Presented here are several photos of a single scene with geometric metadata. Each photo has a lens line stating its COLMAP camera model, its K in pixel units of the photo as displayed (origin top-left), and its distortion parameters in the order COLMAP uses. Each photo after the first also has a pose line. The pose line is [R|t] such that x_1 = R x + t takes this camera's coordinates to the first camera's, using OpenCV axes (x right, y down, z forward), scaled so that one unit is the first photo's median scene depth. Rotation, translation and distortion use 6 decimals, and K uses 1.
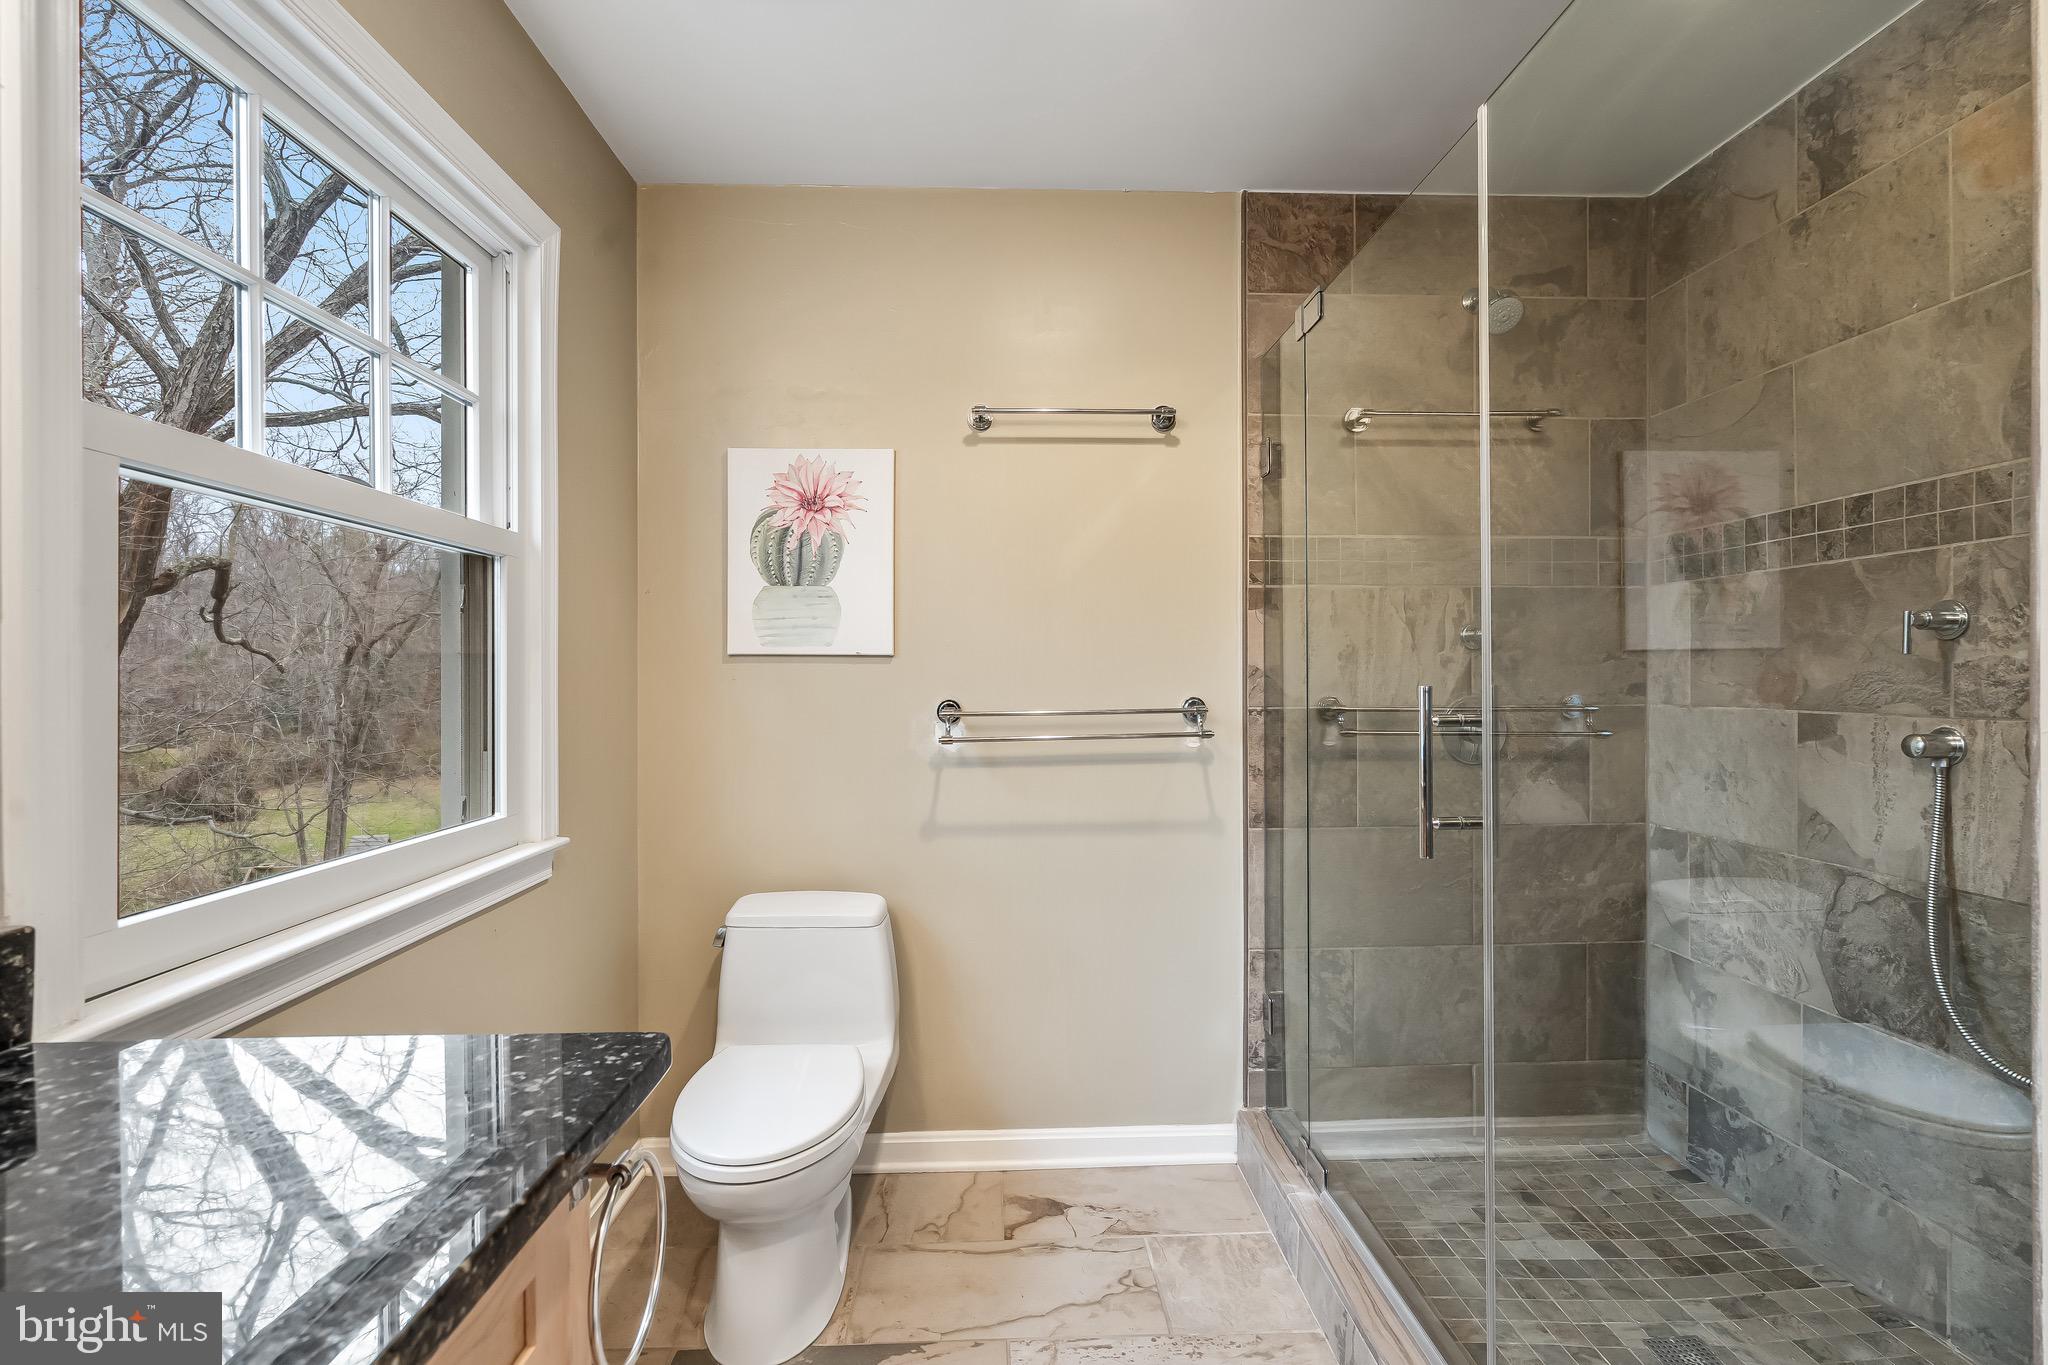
lens RADIAL K [[944.9, 0, 1020.7], [0, 944.9, 676.1], [0, 0, 1]] dist [-0.007350, 0.002611]
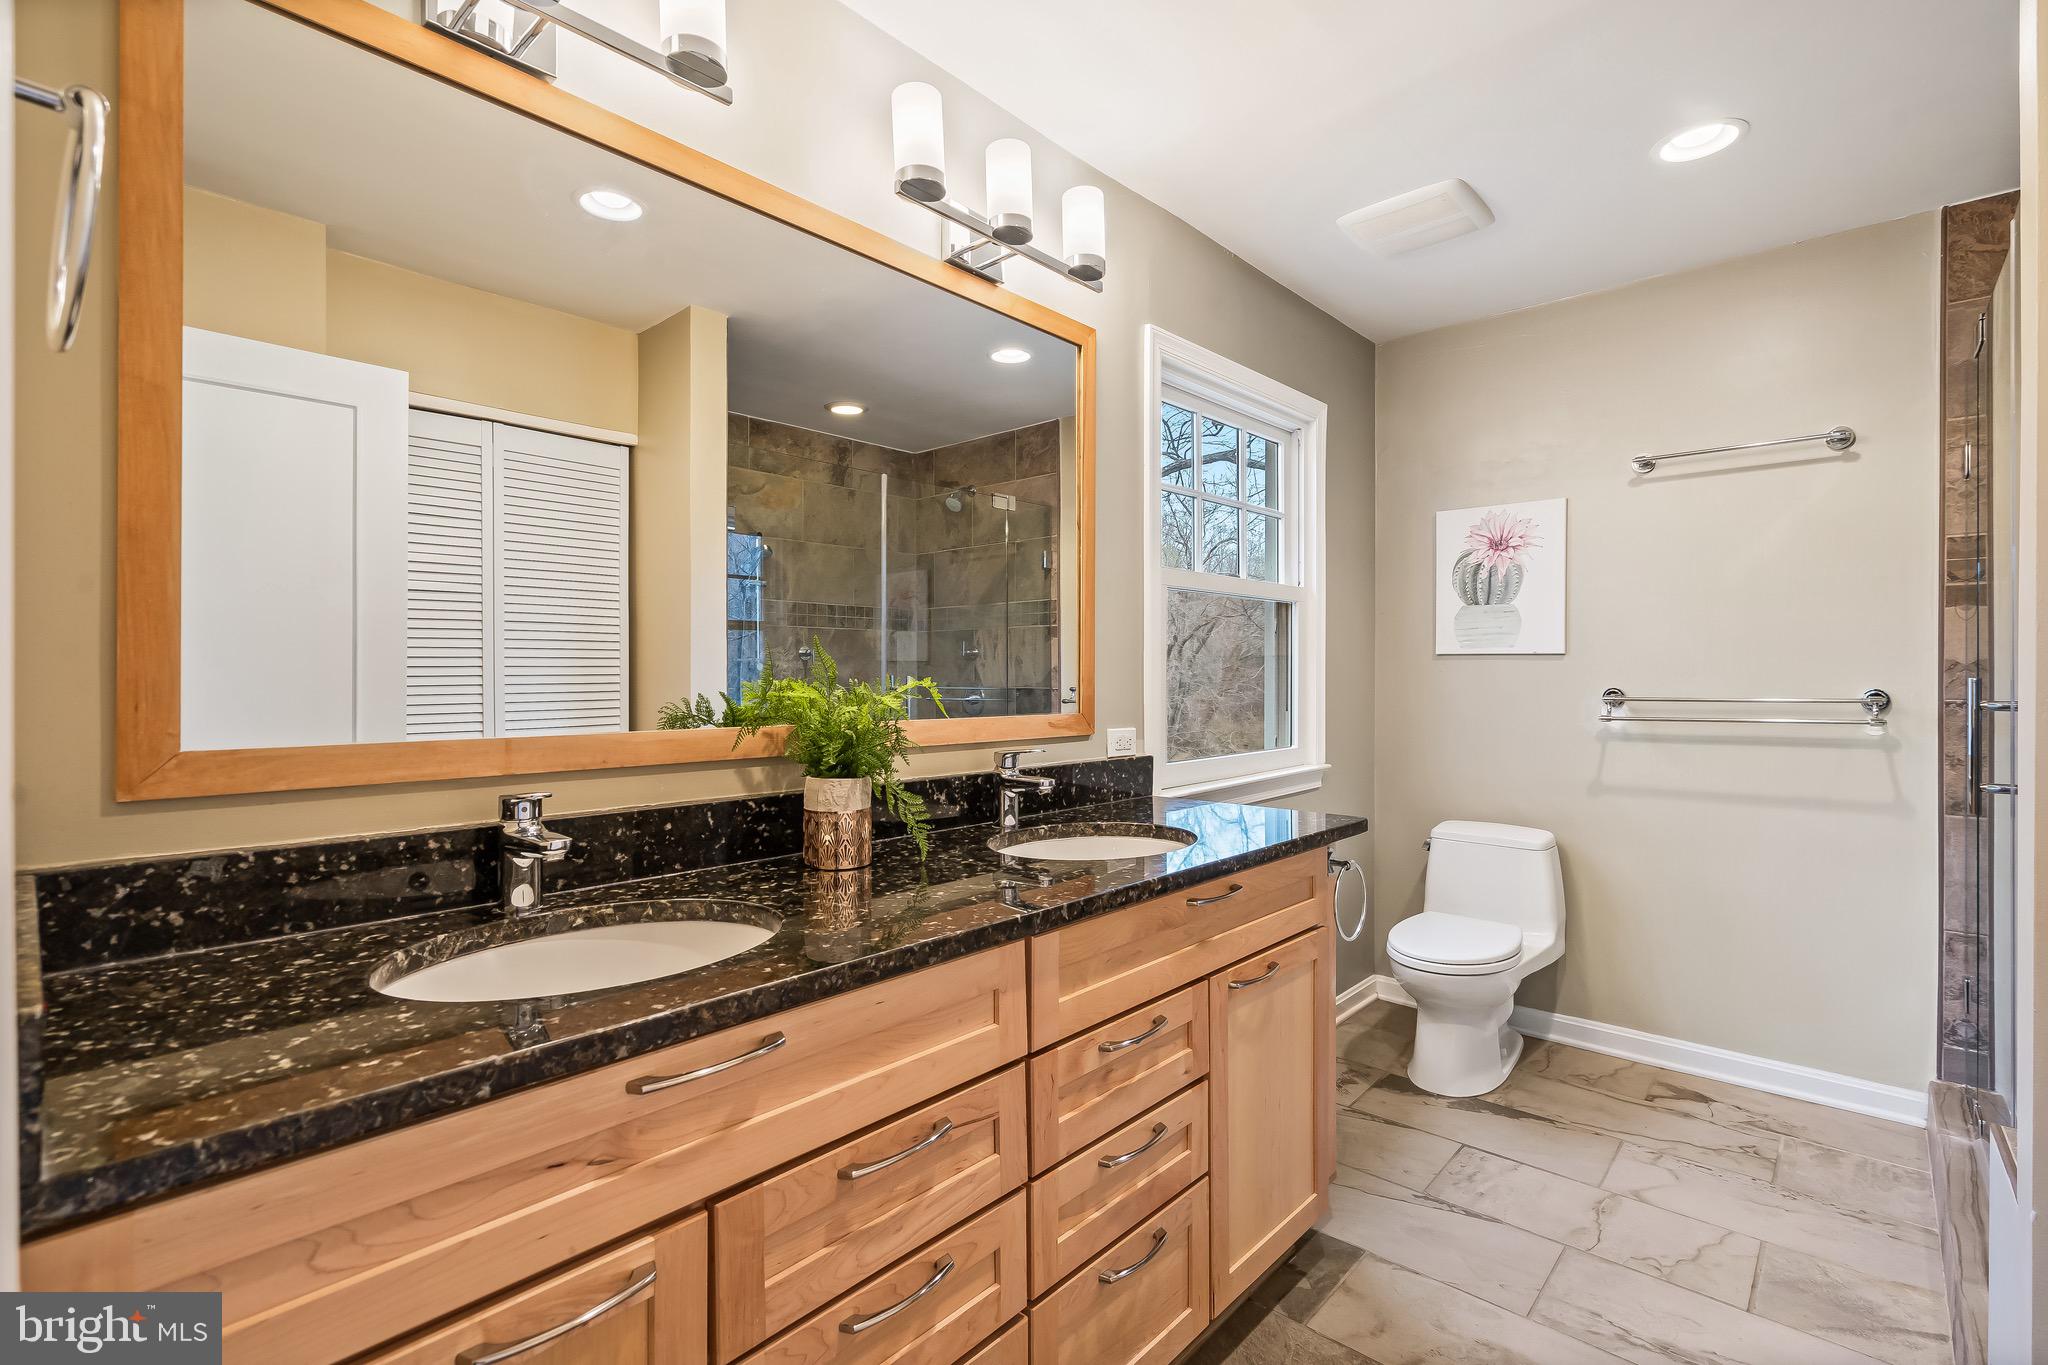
lens RADIAL K [[944.9, 0, 1016.8], [0, 944.9, 672.8], [0, 0, 1]] dist [-0.007350, 0.002611]
pose [[0.715182, 0.004367, -0.698924, 0.241433], [-0.001578, 0.999988, 0.004634, -0.000126], [0.698936, -0.002212, 0.715181, -0.485176]]
